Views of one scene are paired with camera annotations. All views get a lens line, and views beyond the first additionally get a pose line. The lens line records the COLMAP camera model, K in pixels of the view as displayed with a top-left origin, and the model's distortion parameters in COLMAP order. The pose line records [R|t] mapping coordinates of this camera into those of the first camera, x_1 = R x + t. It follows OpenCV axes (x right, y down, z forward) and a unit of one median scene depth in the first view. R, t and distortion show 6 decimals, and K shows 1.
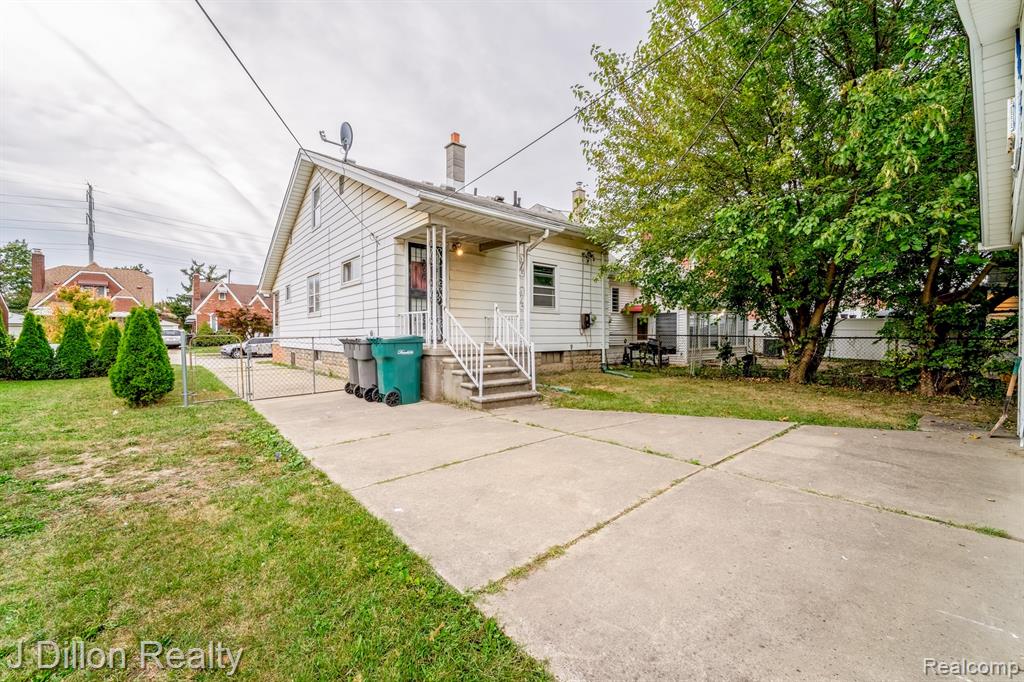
lens RADIAL K [[419.2, 0, 517.3], [0, 419.2, 343.4], [0, 0, 1]] dist [-0.000354, -0.001200]
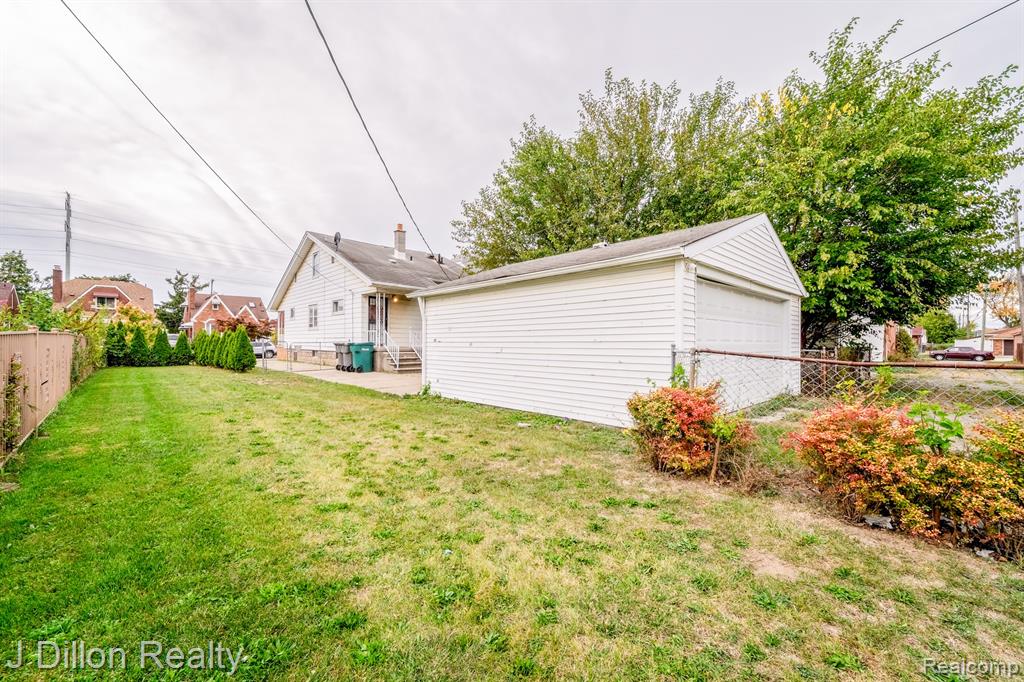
lens RADIAL K [[419.2, 0, 512.5], [0, 419.2, 343.1], [0, 0, 1]] dist [-0.000354, -0.001200]
pose [[0.998826, 0.008316, 0.047727, 0.247656], [-0.007455, 0.999807, -0.018179, 0.013538], [-0.047869, 0.017802, 0.998695, -0.768499]]
